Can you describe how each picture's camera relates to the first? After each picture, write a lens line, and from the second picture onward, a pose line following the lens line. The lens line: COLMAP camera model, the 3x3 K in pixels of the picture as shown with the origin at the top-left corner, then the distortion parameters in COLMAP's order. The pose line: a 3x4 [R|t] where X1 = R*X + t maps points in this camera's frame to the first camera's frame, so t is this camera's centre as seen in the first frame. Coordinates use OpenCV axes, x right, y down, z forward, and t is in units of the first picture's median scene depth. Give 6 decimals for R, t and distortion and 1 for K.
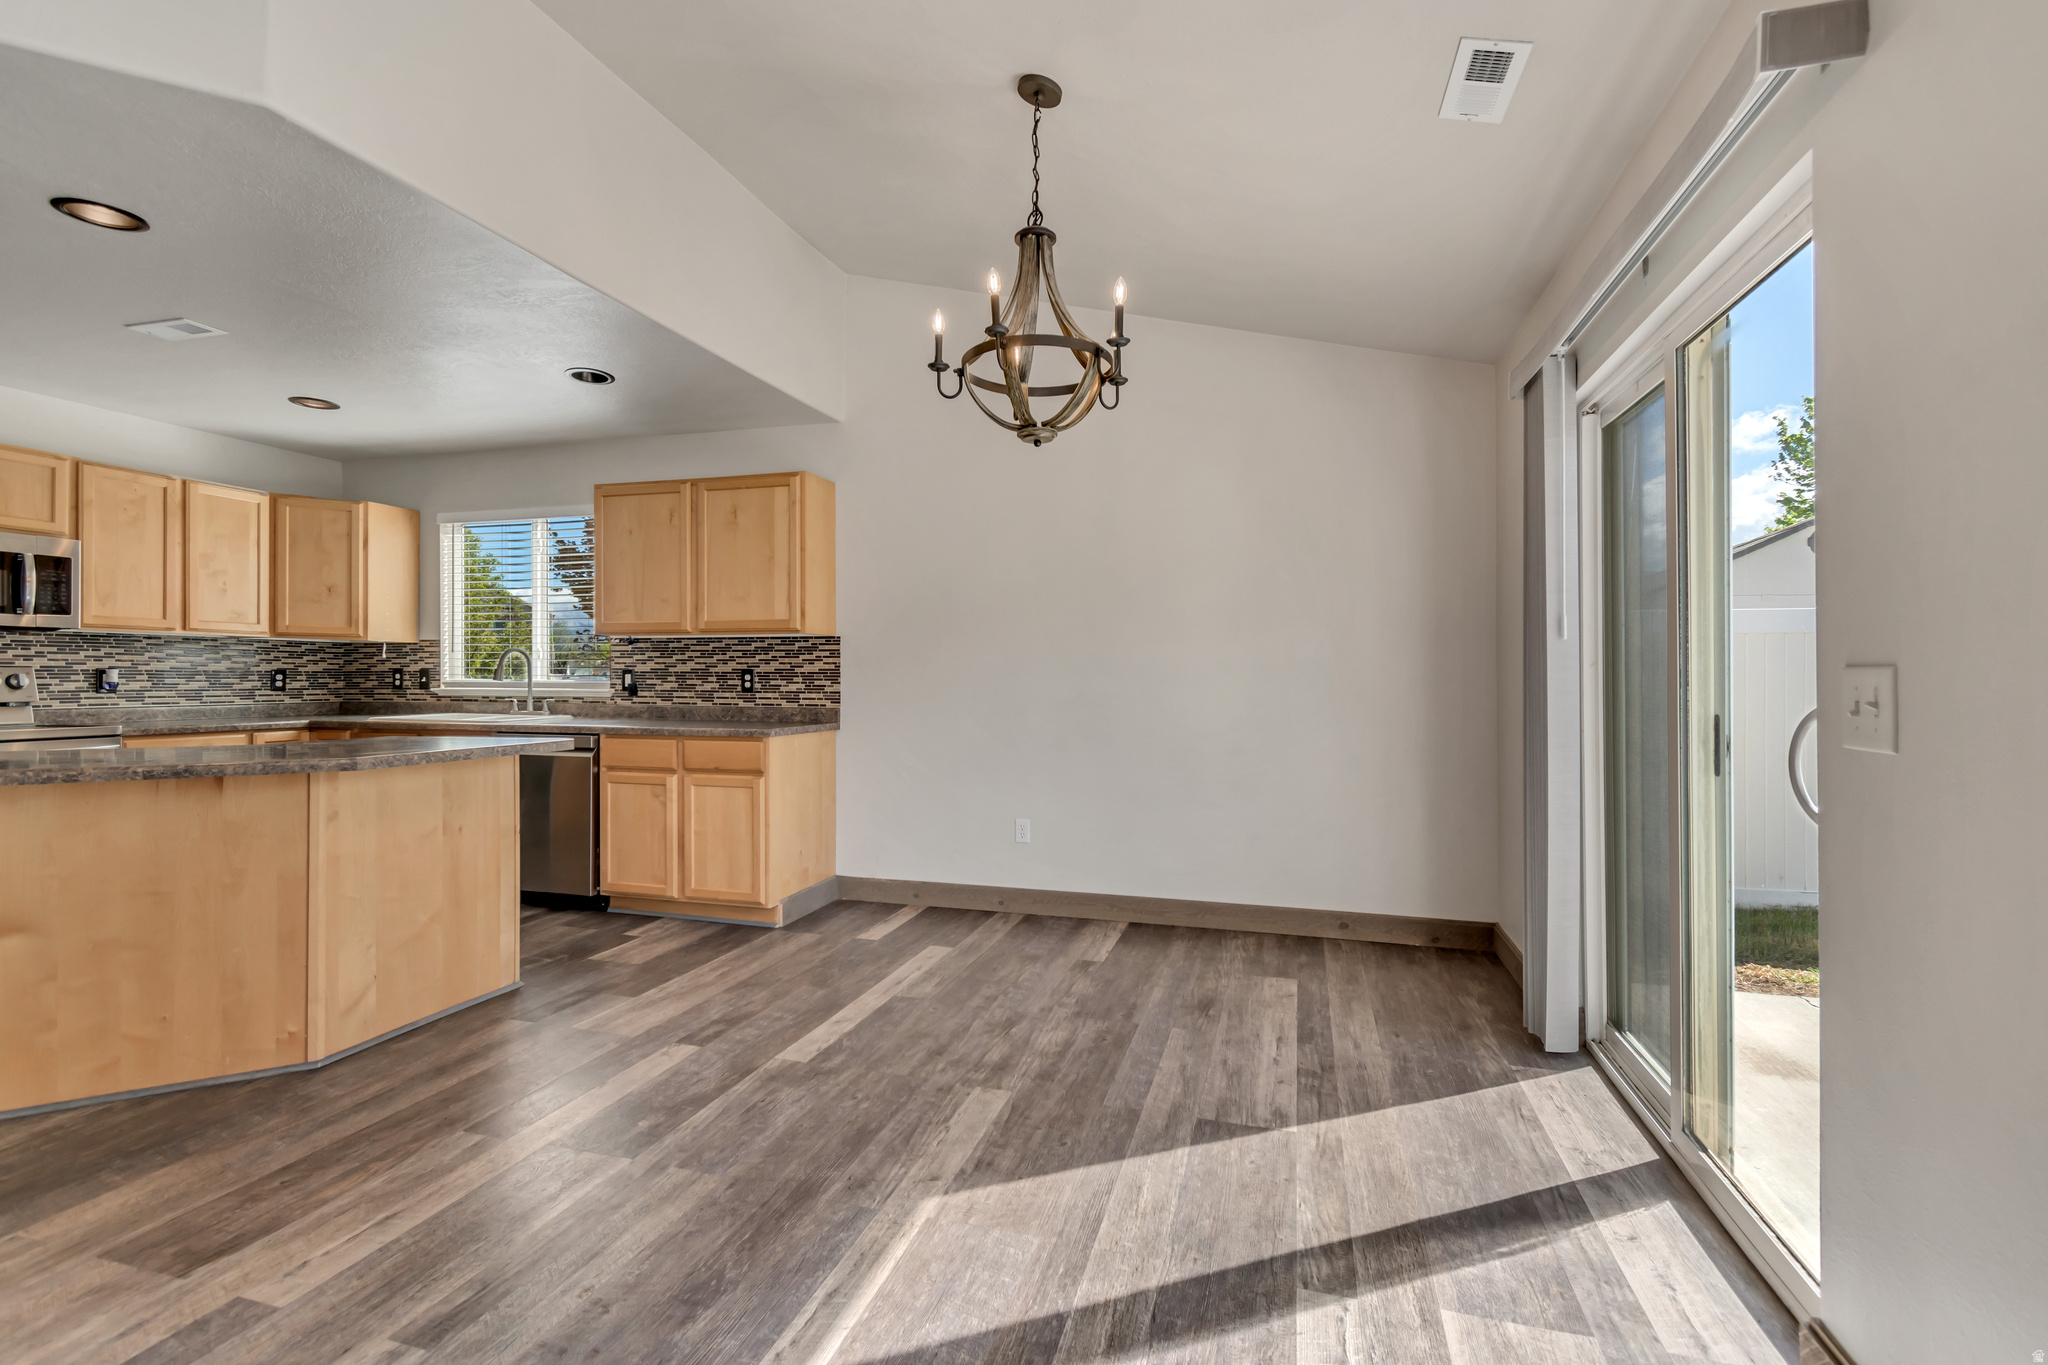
lens RADIAL K [[916.7, 0, 1029.8], [0, 916.7, 677.9], [0, 0, 1]] dist [0.002430, 0.000844]
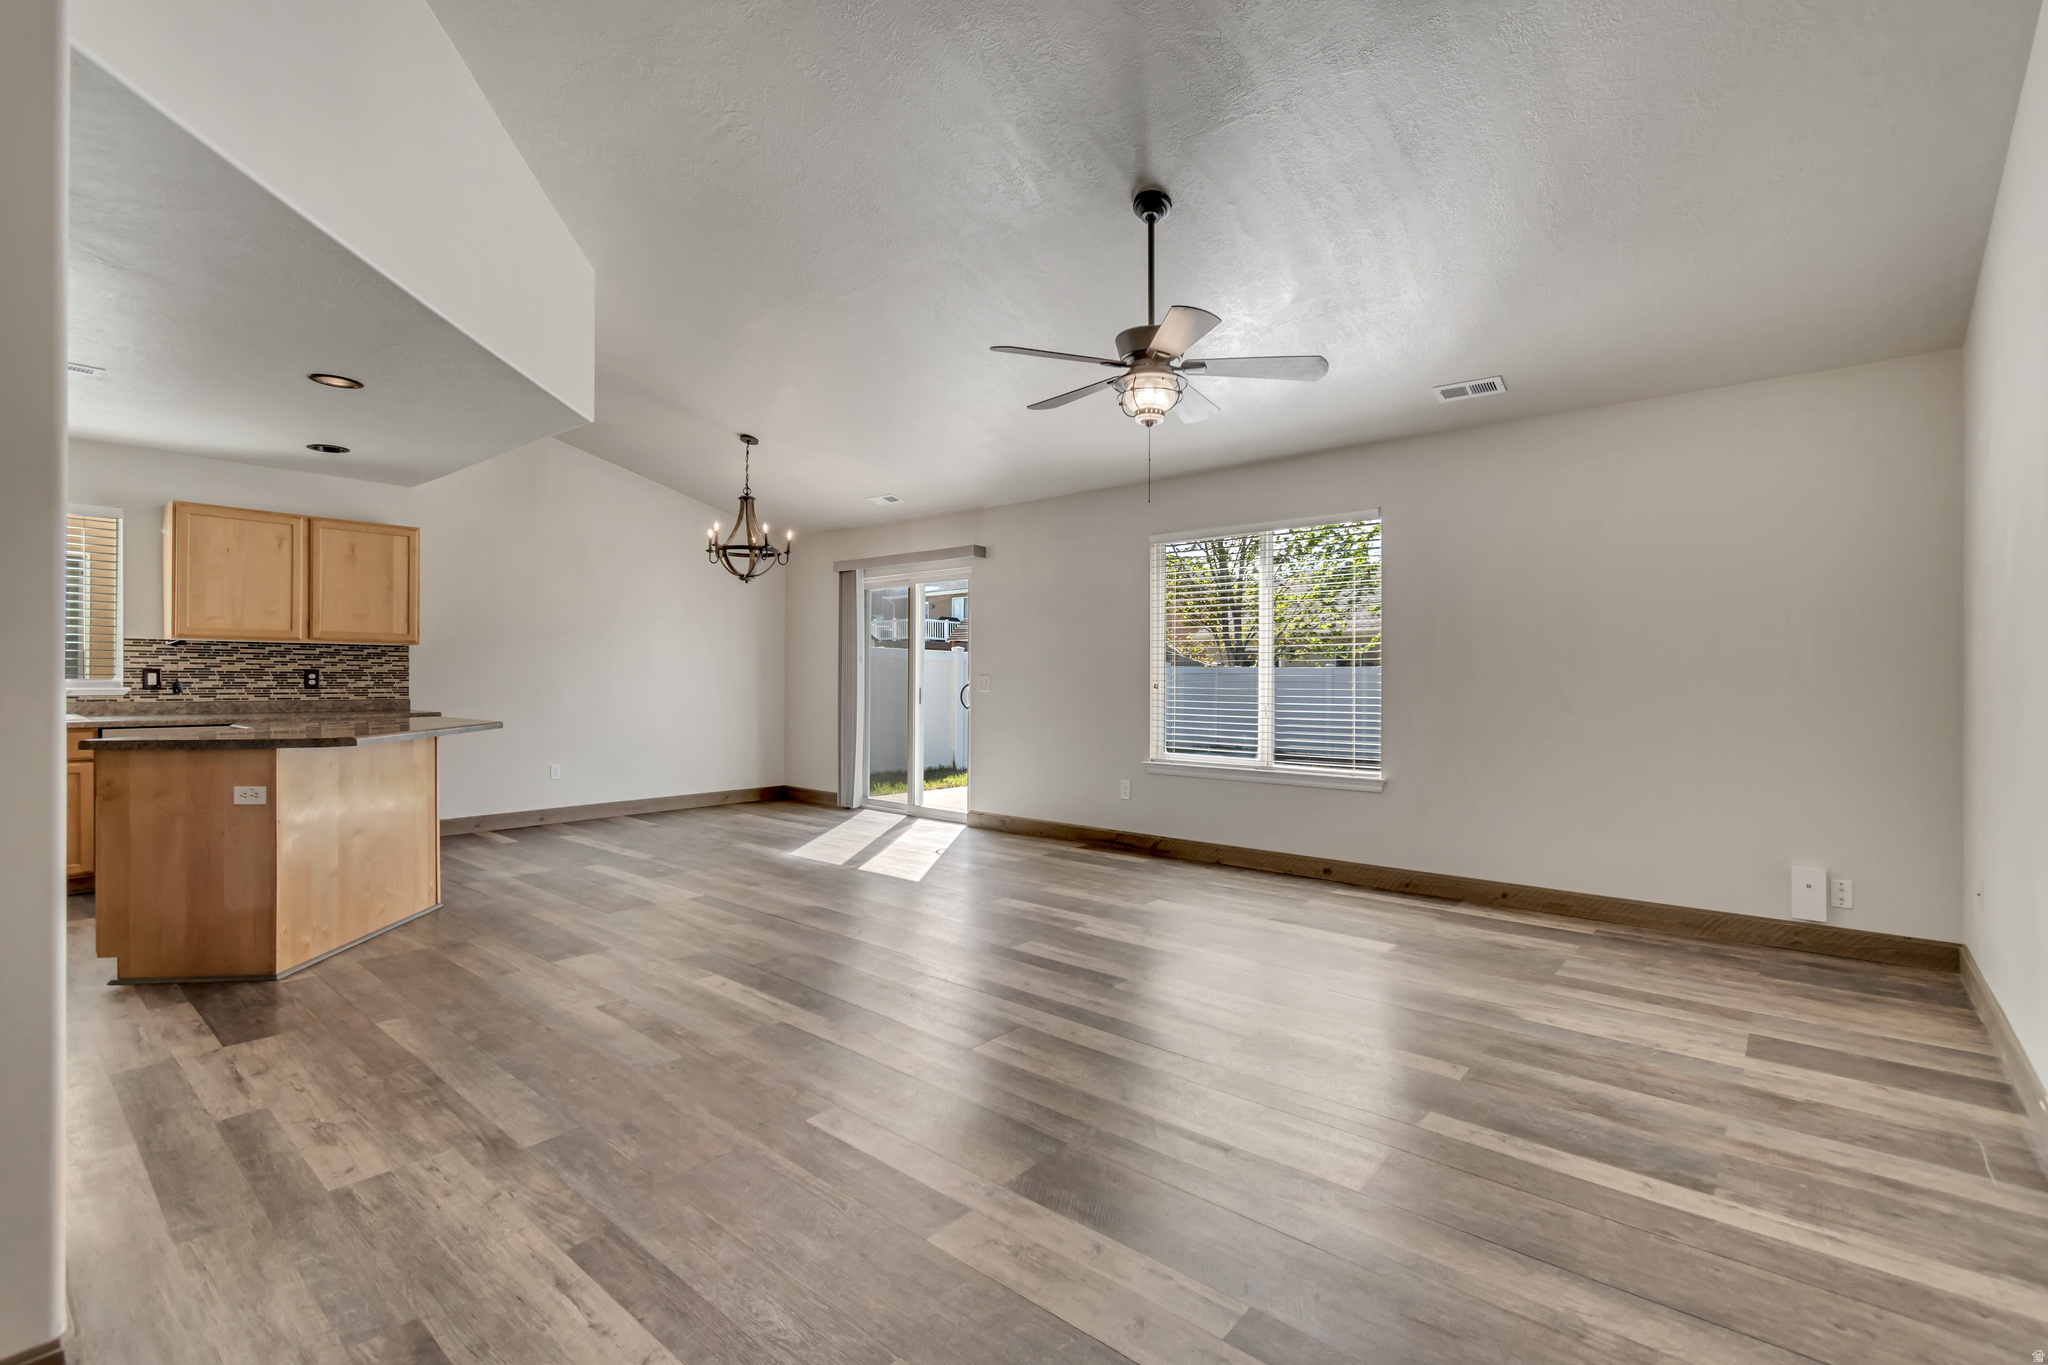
lens RADIAL K [[916.7, 0, 1027.9], [0, 916.7, 680.0], [0, 0, 1]] dist [0.002430, 0.000844]
pose [[0.407061, -0.003521, 0.913394, -1.070733], [-0.001149, 0.999990, 0.004367, -0.002143], [-0.913400, -0.002828, 0.407053, -0.385947]]
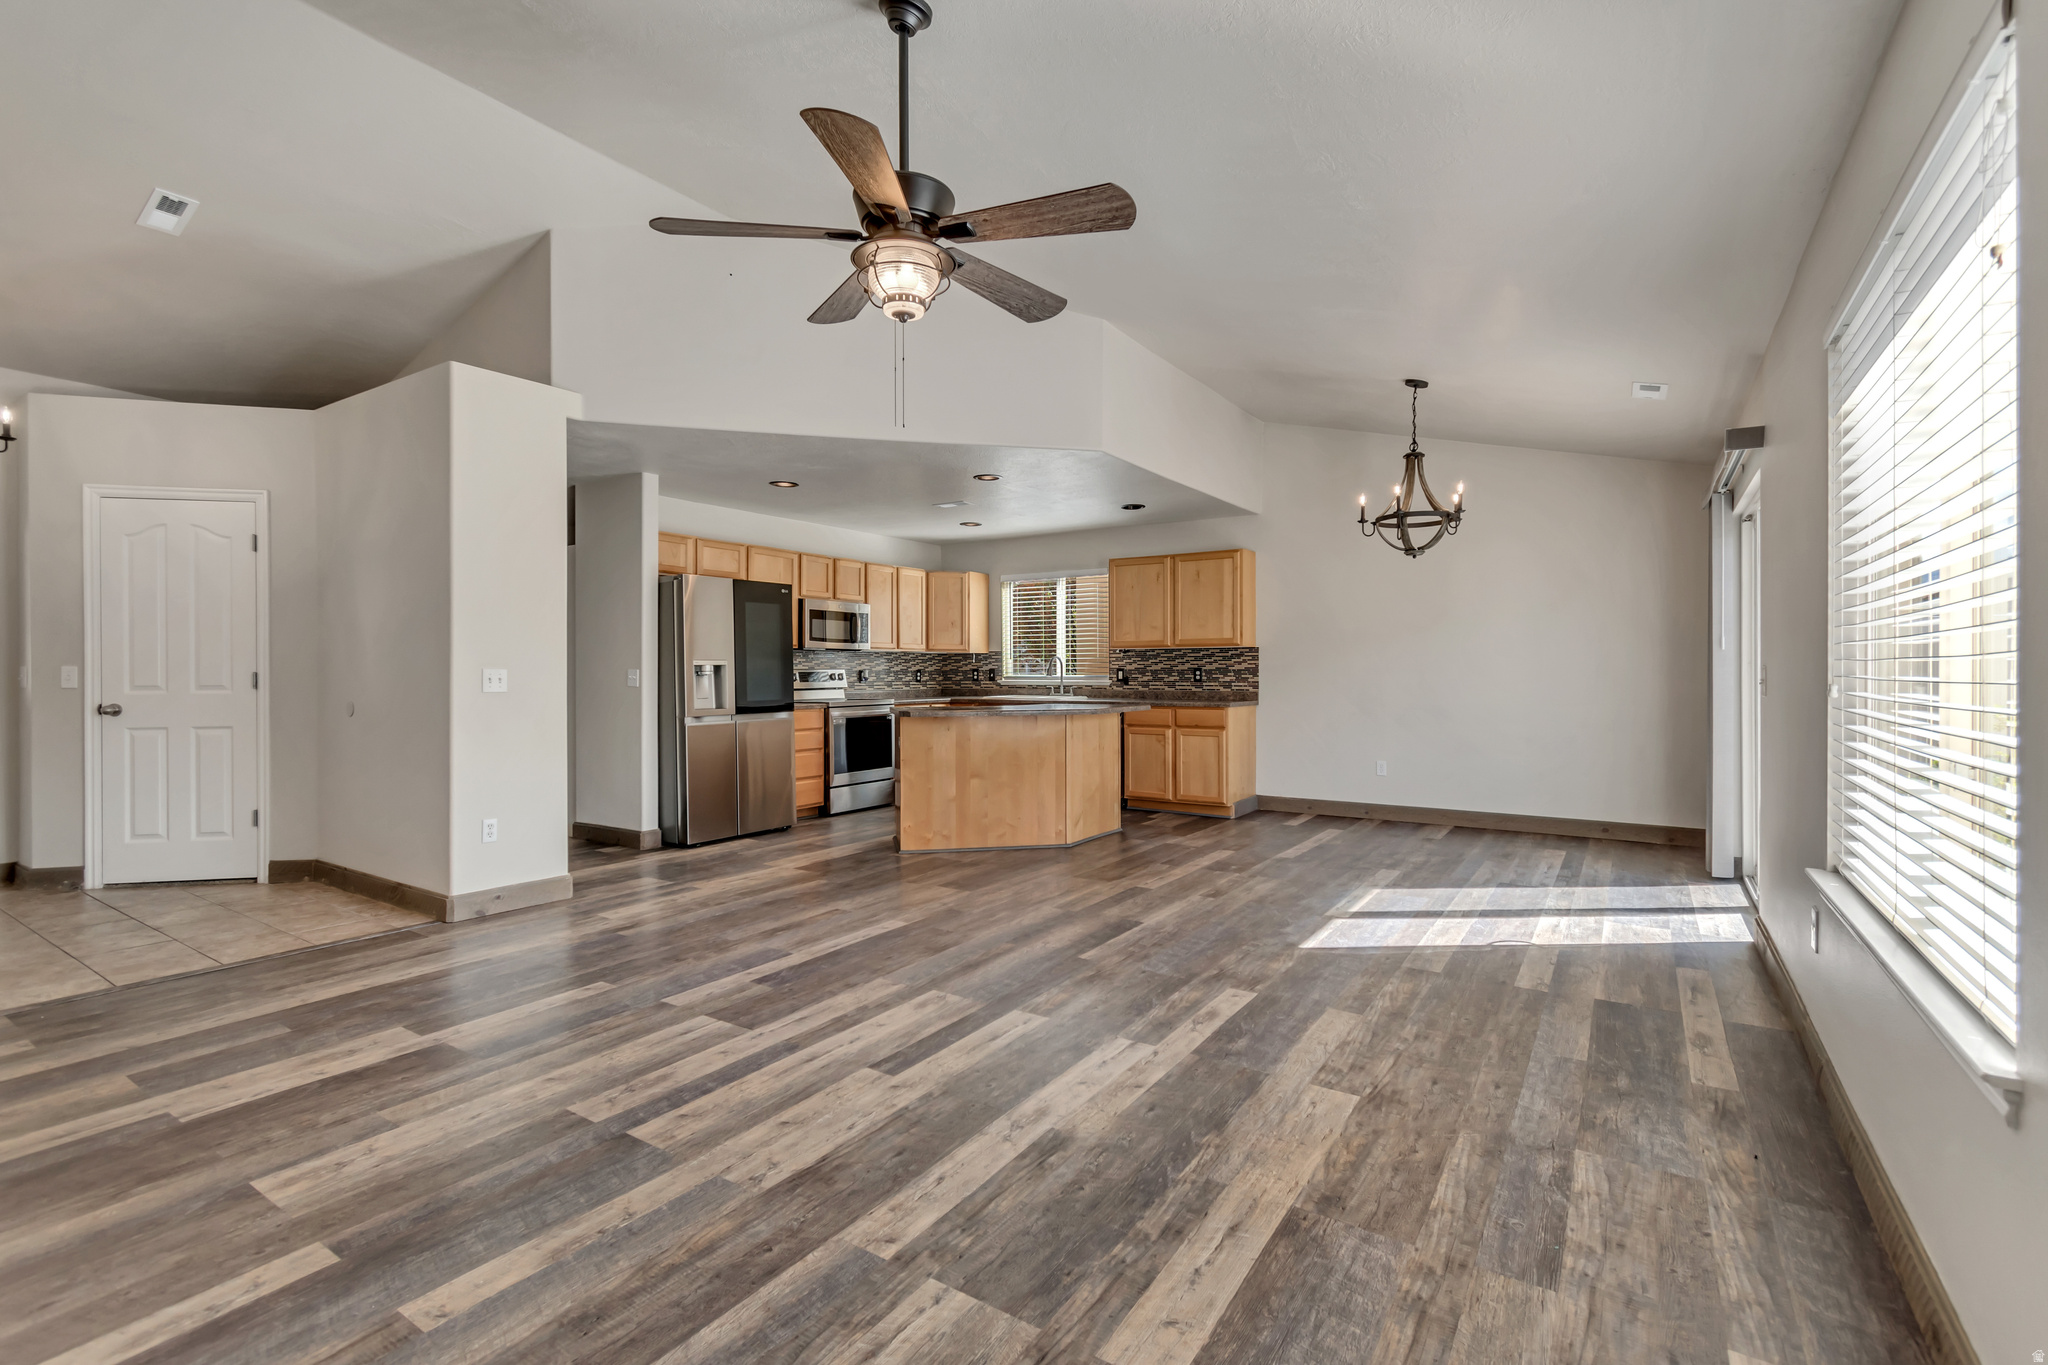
lens RADIAL K [[916.7, 0, 1035.4], [0, 916.7, 690.0], [0, 0, 1]] dist [0.002430, 0.000844]
pose [[0.956744, 0.000428, -0.290932, -0.113104], [0.004795, 0.999840, 0.017238, 0.000340], [0.290892, -0.017888, 0.956589, -0.662869]]
